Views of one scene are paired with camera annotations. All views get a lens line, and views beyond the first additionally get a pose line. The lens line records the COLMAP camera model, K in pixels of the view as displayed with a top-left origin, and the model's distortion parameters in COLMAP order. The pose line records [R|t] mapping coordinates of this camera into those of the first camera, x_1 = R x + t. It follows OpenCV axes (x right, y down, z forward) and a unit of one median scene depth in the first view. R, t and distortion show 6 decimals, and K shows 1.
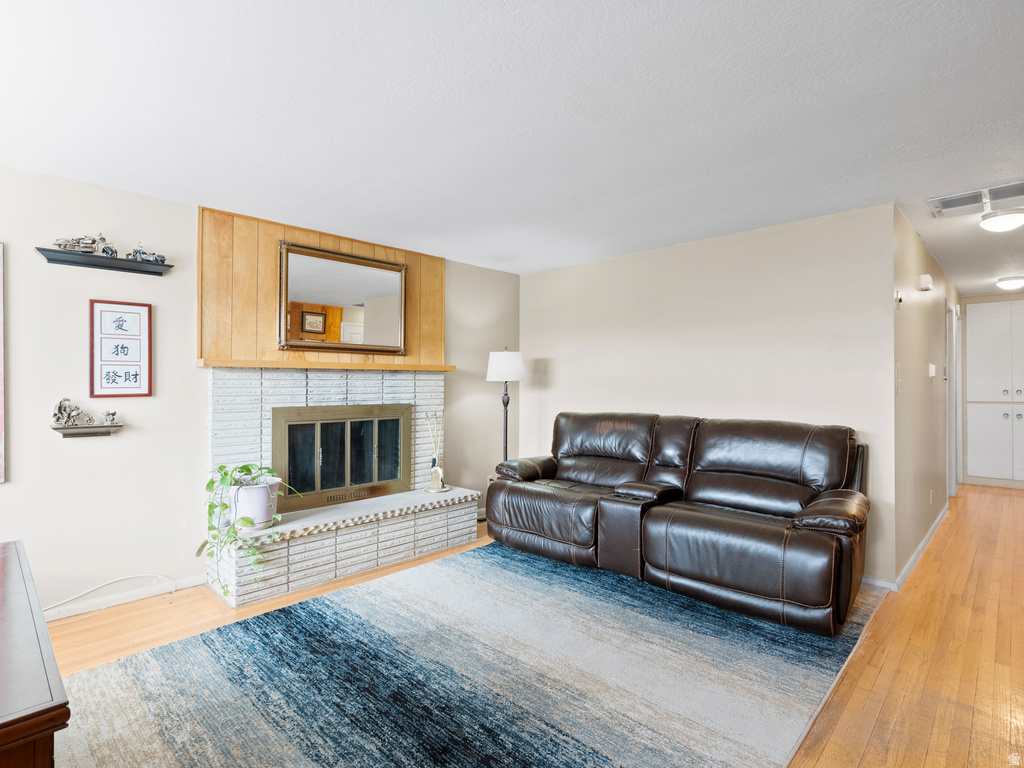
lens RADIAL K [[521.5, 0, 514.3], [0, 521.5, 379.2], [0, 0, 1]] dist [-0.001614, 0.002002]
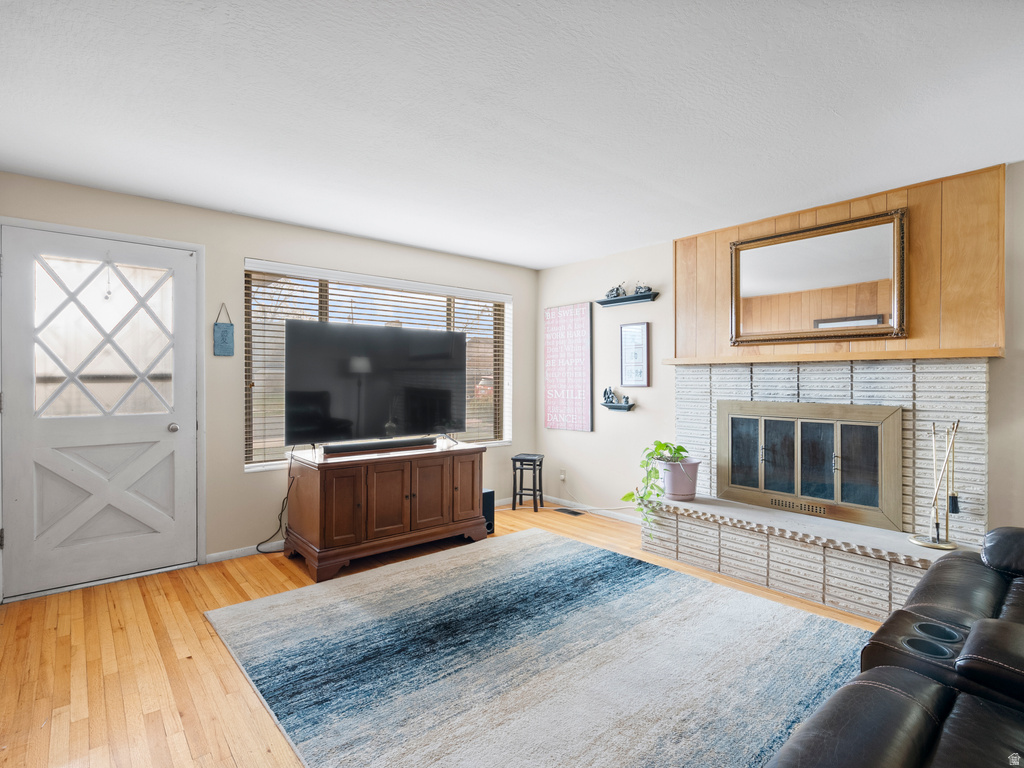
lens RADIAL K [[521.5, 0, 514.3], [0, 521.5, 379.2], [0, 0, 1]] dist [-0.001614, 0.002002]
pose [[-0.089021, 0.001730, -0.996028, 0.638364], [0.007406, 0.999972, 0.001075, 0.006255], [0.996002, -0.007281, -0.089032, 0.645277]]
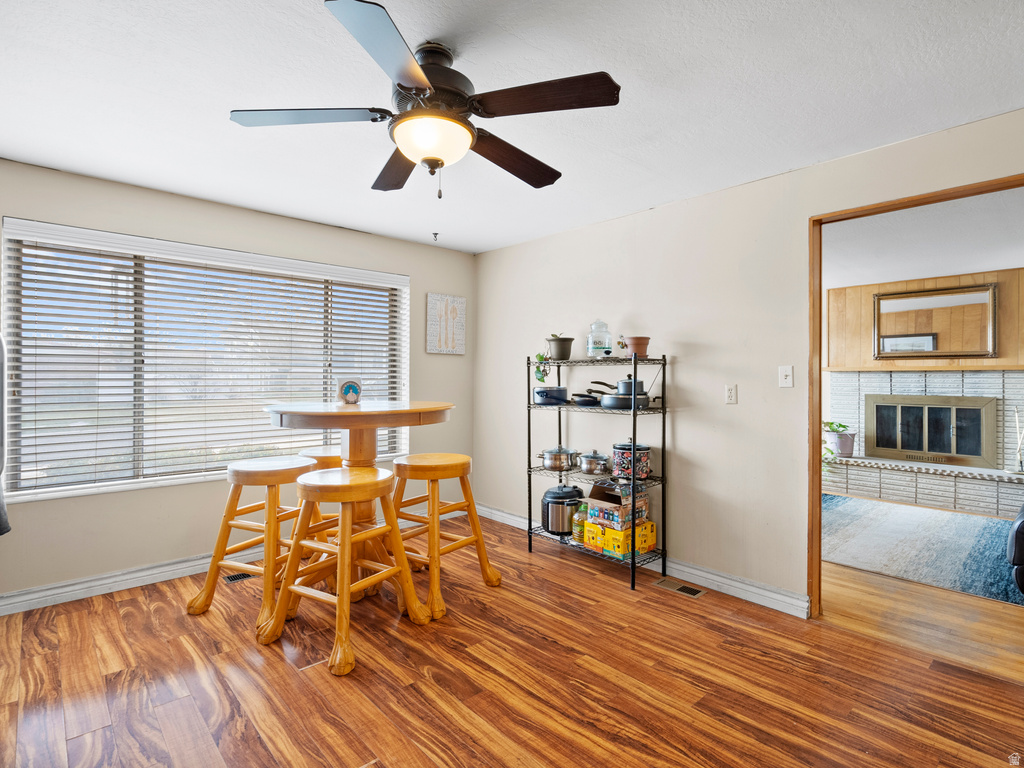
lens RADIAL K [[526.4, 0, 506.3], [0, 526.4, 375.1], [0, 0, 1]] dist [-0.001208, -0.000649]
pose [[-0.061291, -0.004173, -0.998111, 1.288393], [0.004087, 0.999982, -0.004432, -0.005294], [0.998112, -0.004351, -0.061273, -0.072813]]
